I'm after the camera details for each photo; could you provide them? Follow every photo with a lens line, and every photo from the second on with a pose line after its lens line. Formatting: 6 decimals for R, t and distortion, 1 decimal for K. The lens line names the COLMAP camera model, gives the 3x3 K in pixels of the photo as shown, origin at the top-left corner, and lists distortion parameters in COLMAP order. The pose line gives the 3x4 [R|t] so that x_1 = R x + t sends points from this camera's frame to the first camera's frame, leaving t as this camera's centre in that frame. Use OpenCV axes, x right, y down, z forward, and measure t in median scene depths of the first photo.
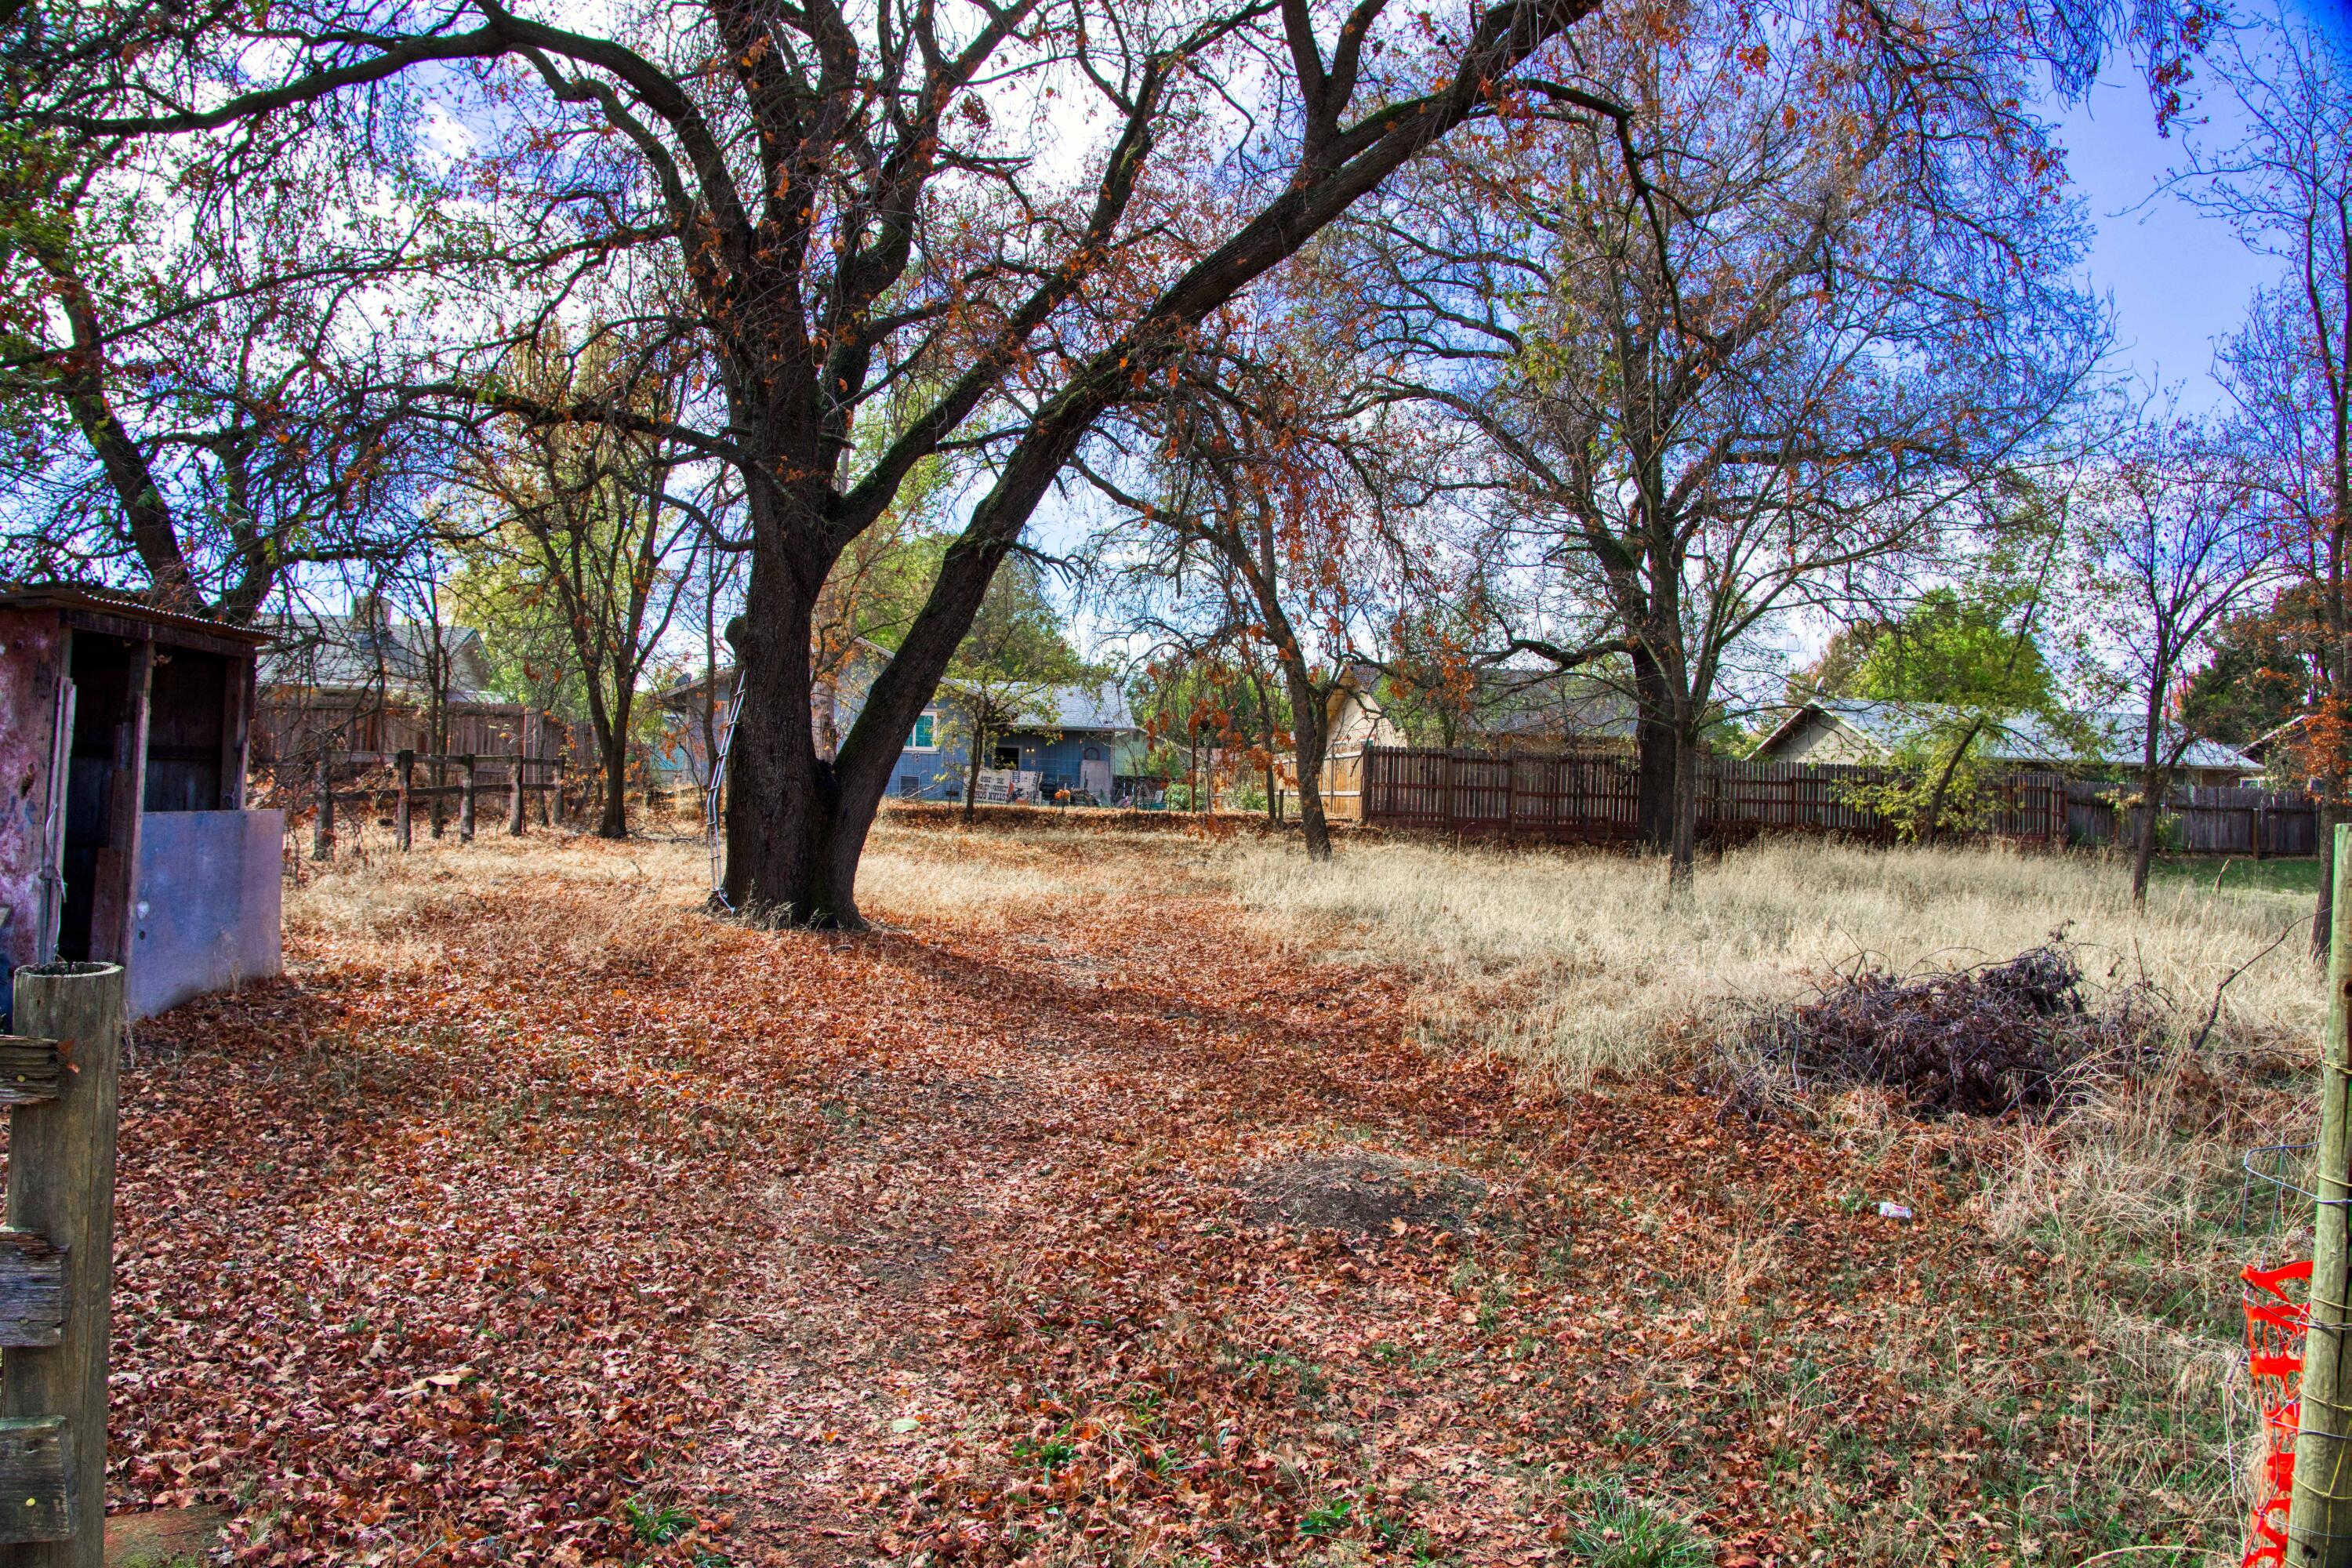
lens RADIAL K [[1685.1, 0, 1176.2], [0, 1685.1, 758.3], [0, 0, 1]] dist [-0.131480, 0.001031]
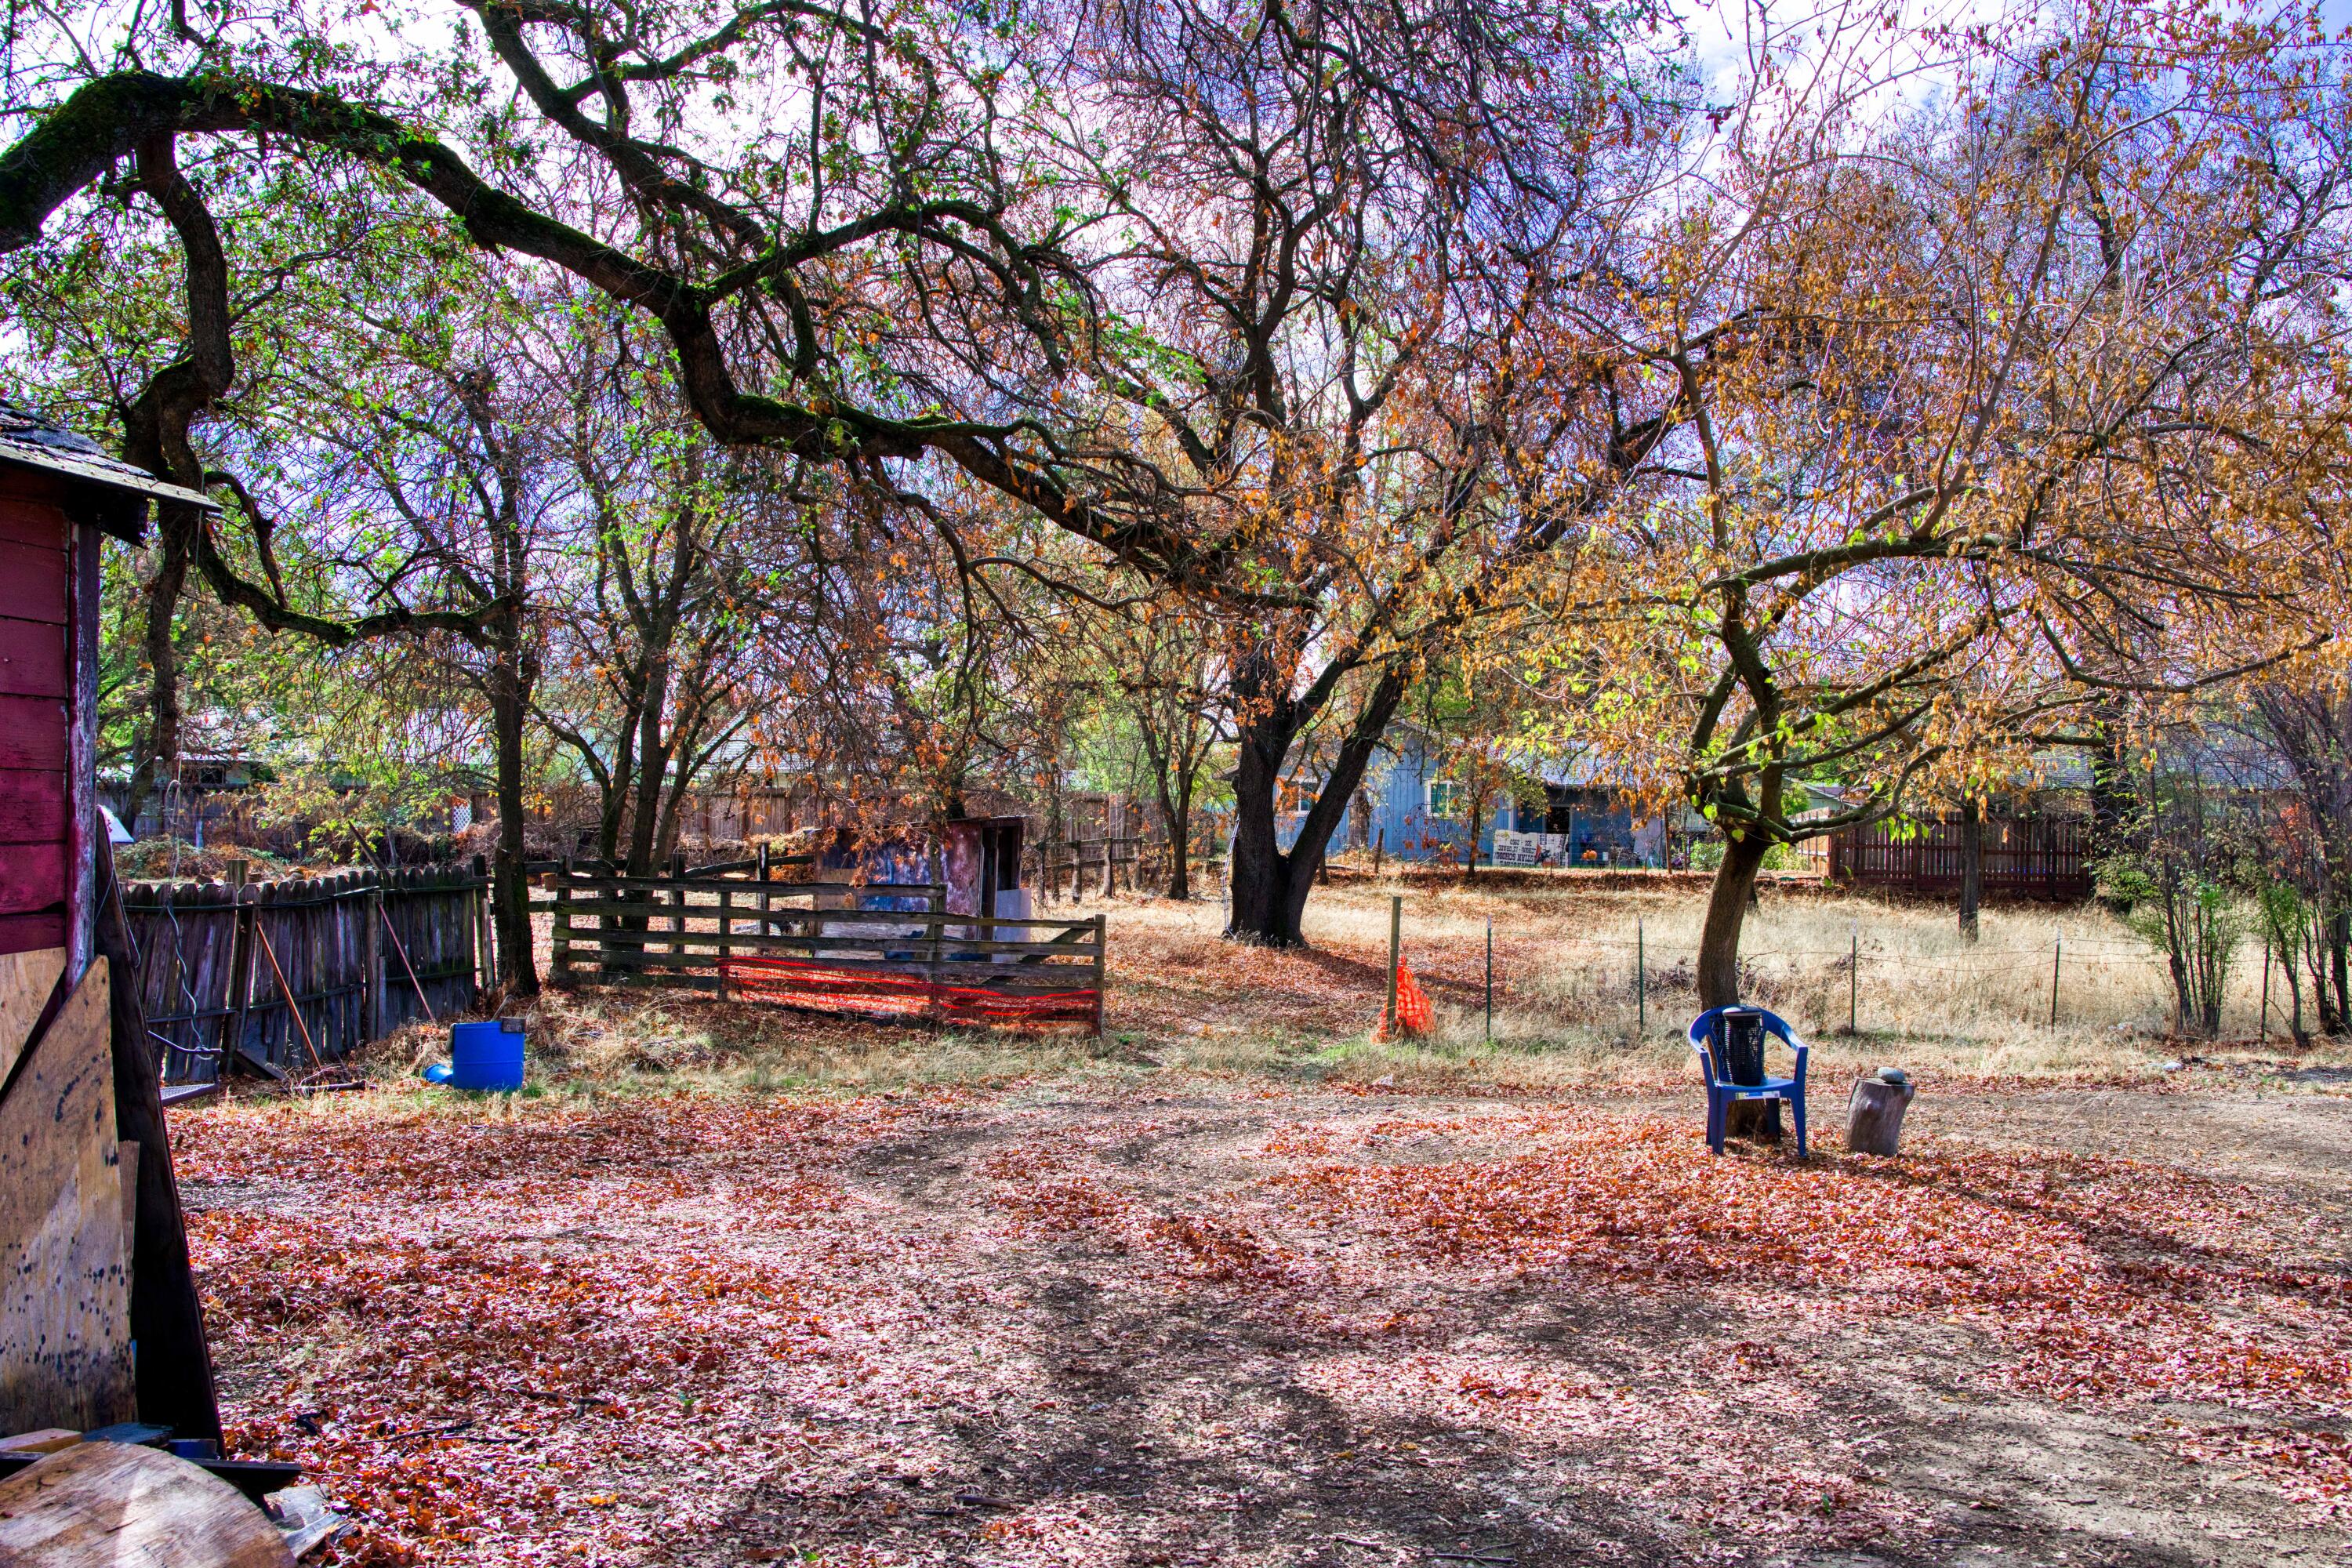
lens RADIAL K [[2102.4, 0, 1176.0], [0, 2102.4, 784.0], [0, 0, 1]] dist [0.001040, 0.000119]
pose [[0.944937, -0.021732, -0.326531, 0.229152], [0.019926, 0.999762, -0.008875, -0.031741], [0.326646, 0.001880, 0.945145, -0.646016]]
